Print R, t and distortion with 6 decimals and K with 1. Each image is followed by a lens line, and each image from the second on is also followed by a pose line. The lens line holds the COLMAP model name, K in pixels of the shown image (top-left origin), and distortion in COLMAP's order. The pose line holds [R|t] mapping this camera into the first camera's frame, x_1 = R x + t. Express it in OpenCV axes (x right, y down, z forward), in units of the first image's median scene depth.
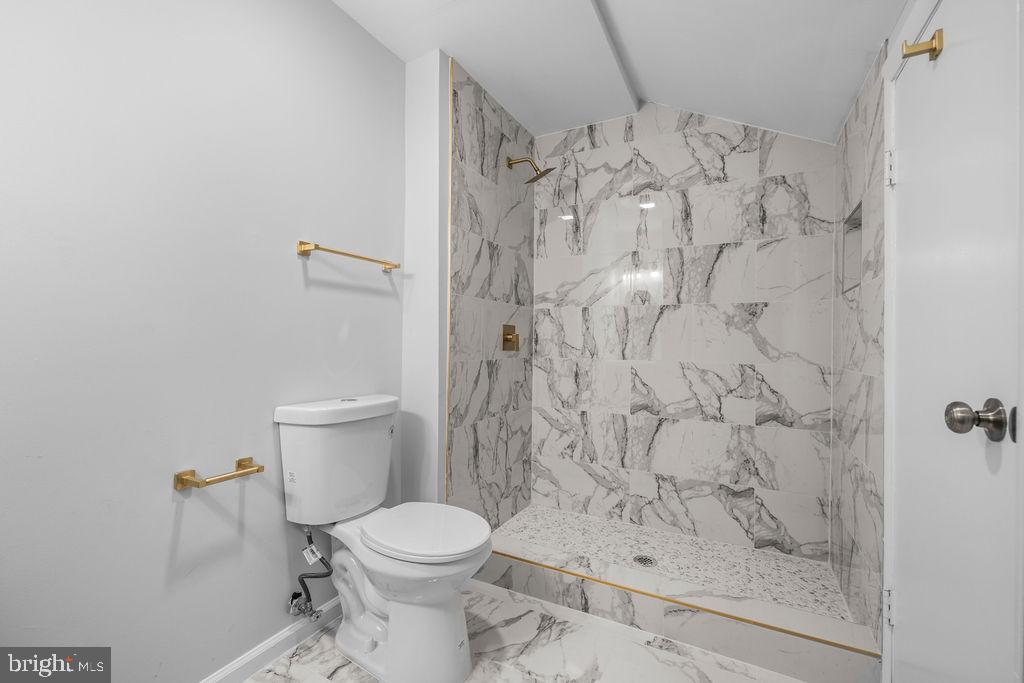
lens RADIAL K [[429.2, 0, 512.0], [0, 429.2, 341.5], [0, 0, 1]] dist [-0.001168, 0.000215]
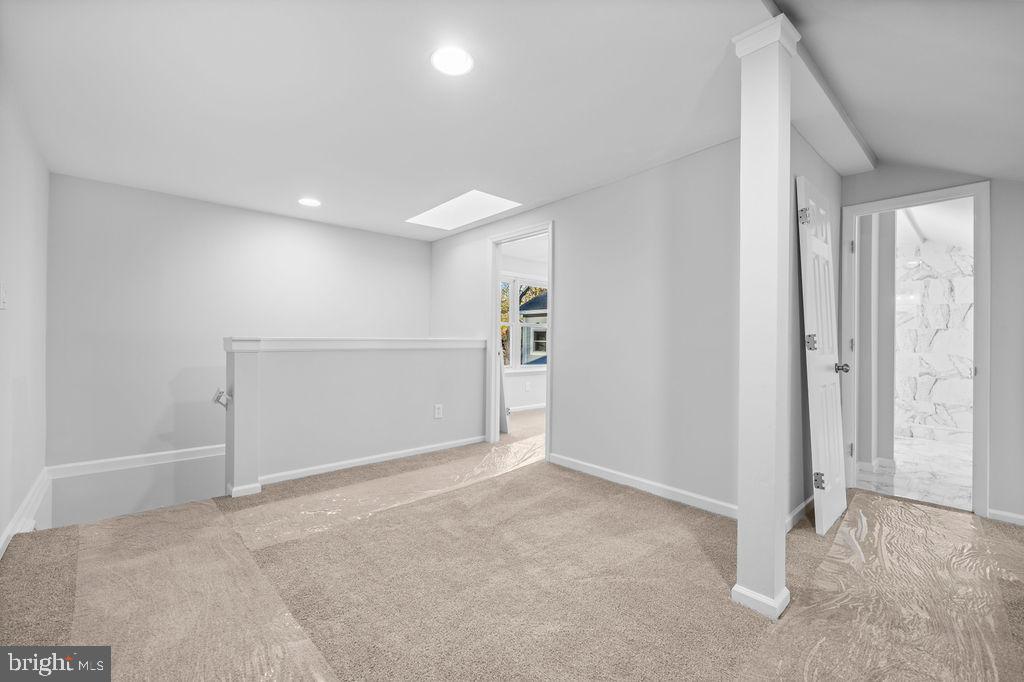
lens RADIAL K [[429.2, 0, 512.0], [0, 429.2, 341.0], [0, 0, 1]] dist [-0.001168, 0.000215]
pose [[0.934868, -0.000883, -0.354995, -0.932978], [-0.000088, 0.999996, -0.002719, -0.013009], [0.354996, 0.002574, 0.934864, -1.889156]]
